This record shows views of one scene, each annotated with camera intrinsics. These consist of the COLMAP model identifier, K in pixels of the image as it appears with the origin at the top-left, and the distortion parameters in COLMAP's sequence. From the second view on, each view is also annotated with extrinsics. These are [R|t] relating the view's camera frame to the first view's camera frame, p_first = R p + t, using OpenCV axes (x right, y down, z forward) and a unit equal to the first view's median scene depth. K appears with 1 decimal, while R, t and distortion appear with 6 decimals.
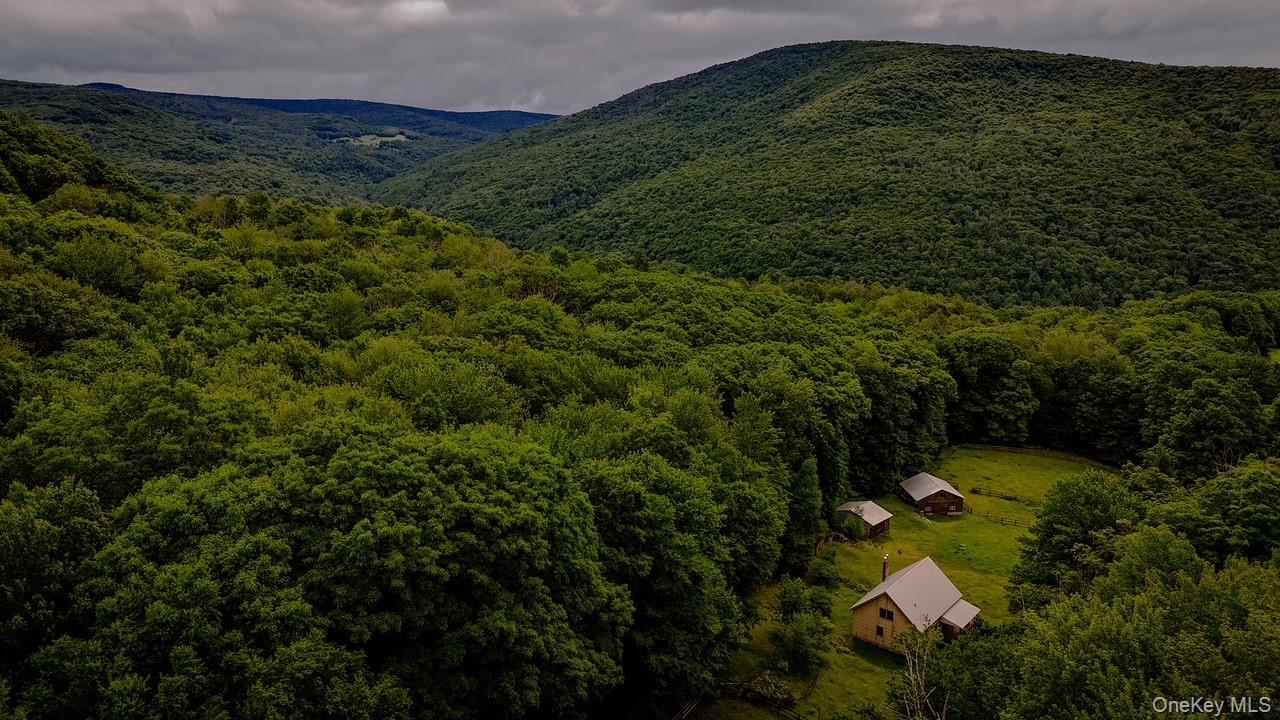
lens RADIAL K [[949.4, 0, 645.4], [0, 949.4, 359.4], [0, 0, 1]] dist [0.046713, -0.007217]
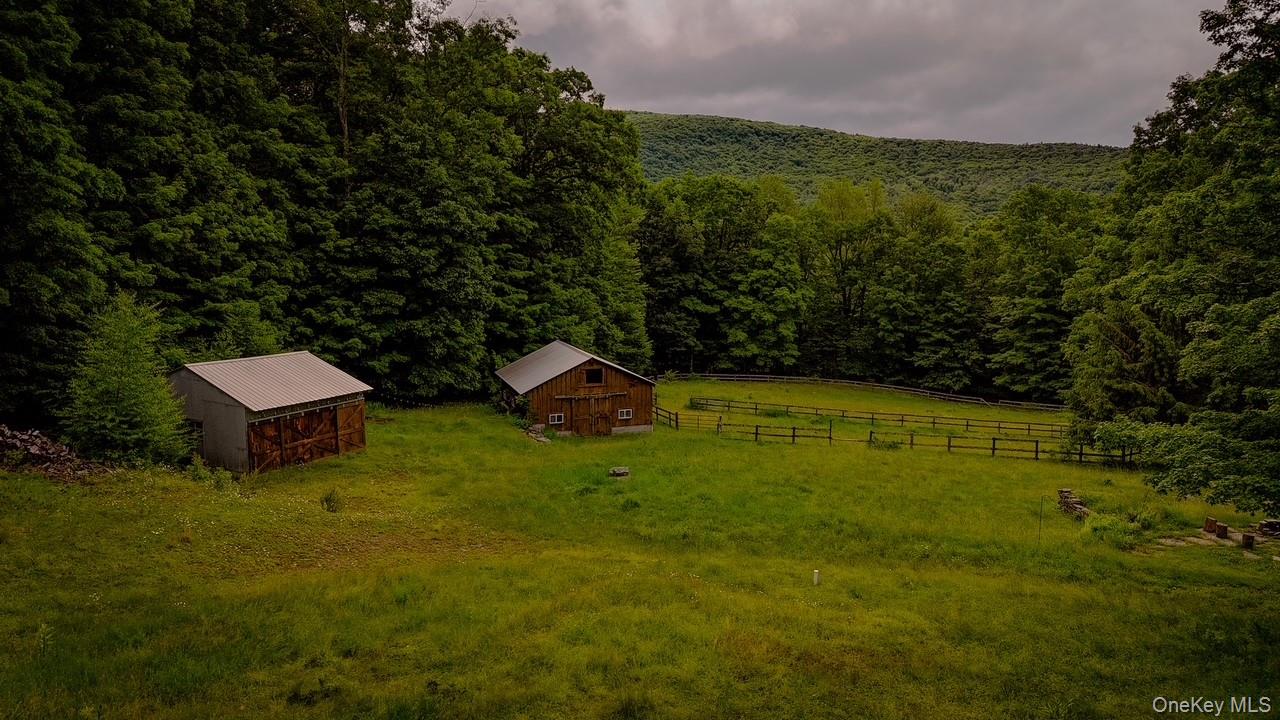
lens RADIAL K [[949.4, 0, 637.6], [0, 949.4, 358.8], [0, 0, 1]] dist [0.046713, -0.007217]
pose [[0.972756, -0.019479, 0.231010, 0.185474], [0.039472, 0.995830, -0.082243, 0.124194], [-0.228445, 0.089121, 0.969469, 0.495627]]
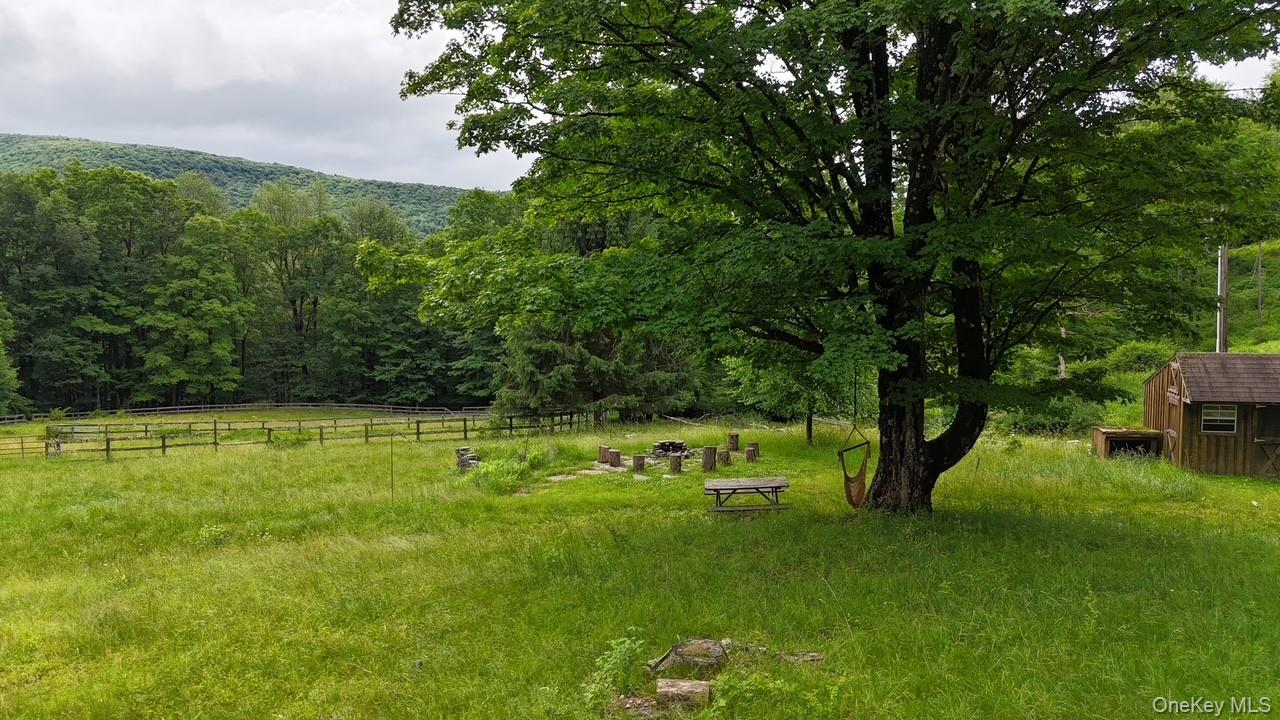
lens RADIAL K [[949.4, 0, 642.0], [0, 949.4, 363.2], [0, 0, 1]] dist [0.046713, -0.007217]
pose [[0.726798, -0.066022, 0.683671, 0.222556], [0.155892, 0.985249, -0.070581, 0.137759], [-0.668926, 0.157877, 0.726369, 0.525068]]
